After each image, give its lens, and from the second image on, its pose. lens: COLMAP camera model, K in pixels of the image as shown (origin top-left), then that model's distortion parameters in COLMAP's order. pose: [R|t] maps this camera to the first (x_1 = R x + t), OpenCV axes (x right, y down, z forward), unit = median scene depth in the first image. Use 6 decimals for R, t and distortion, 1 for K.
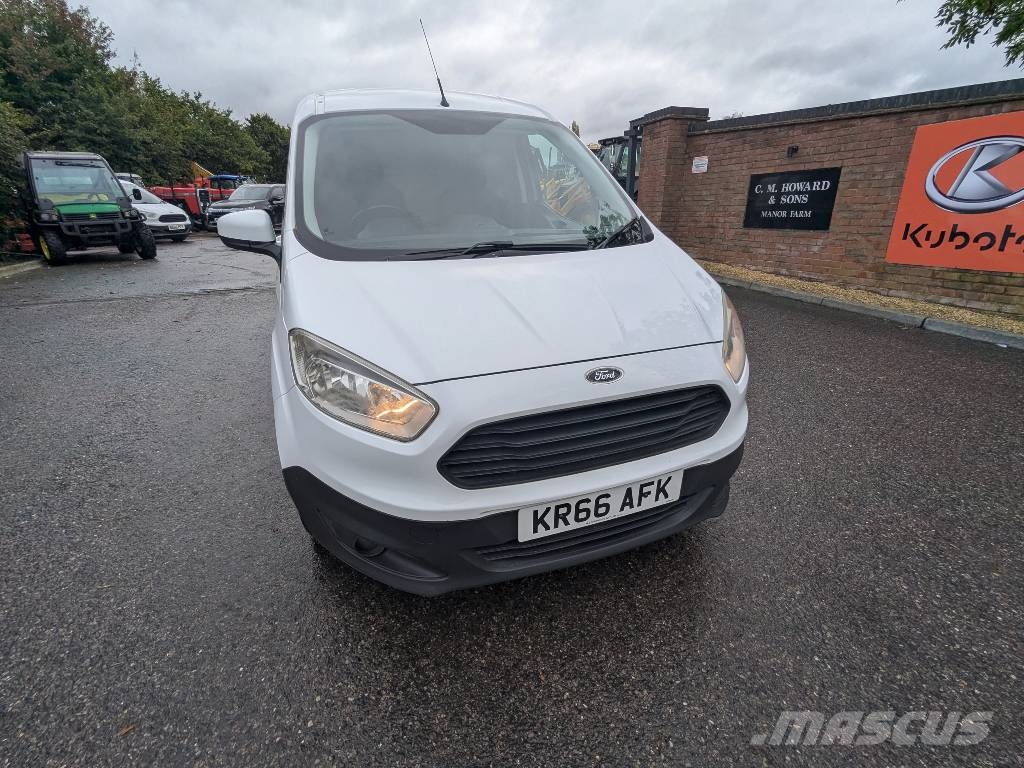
lens RADIAL K [[480.5, 0, 508.1], [0, 480.5, 384.1], [0, 0, 1]] dist [-0.000428, 0.001227]
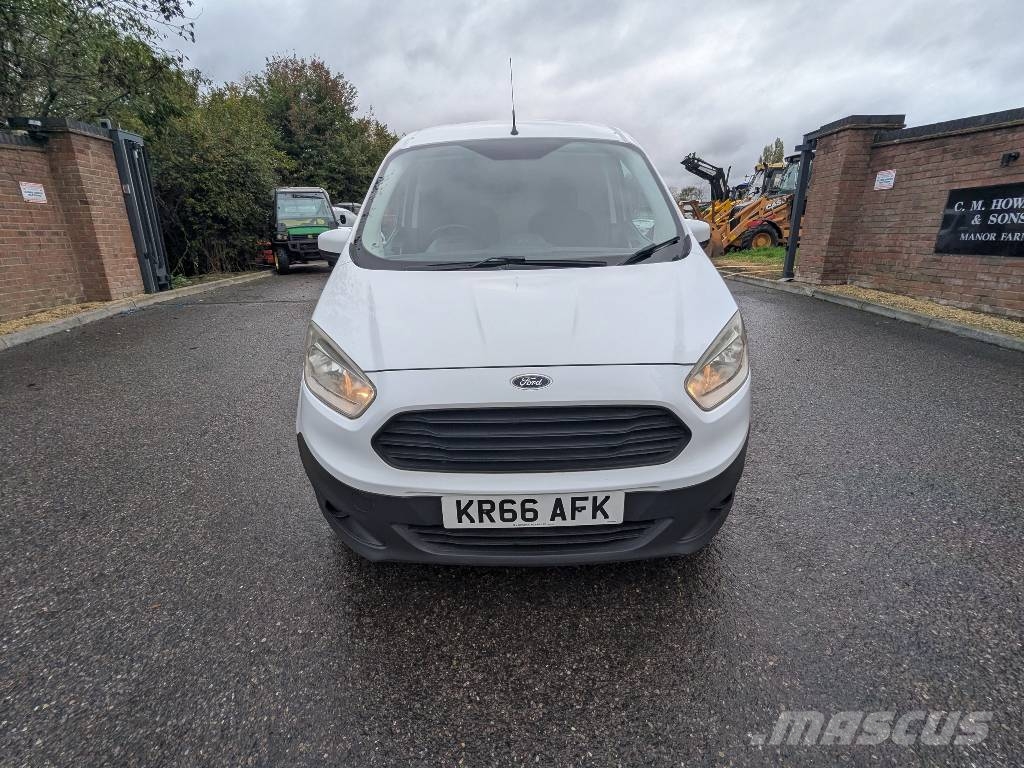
lens RADIAL K [[480.5, 0, 508.1], [0, 480.5, 384.1], [0, 0, 1]] dist [-0.000428, 0.001227]
pose [[0.940039, 0.104392, -0.324697, 0.120544], [-0.118462, 0.992673, -0.023810, 0.004179], [0.319832, 0.060847, 0.945518, 0.000940]]
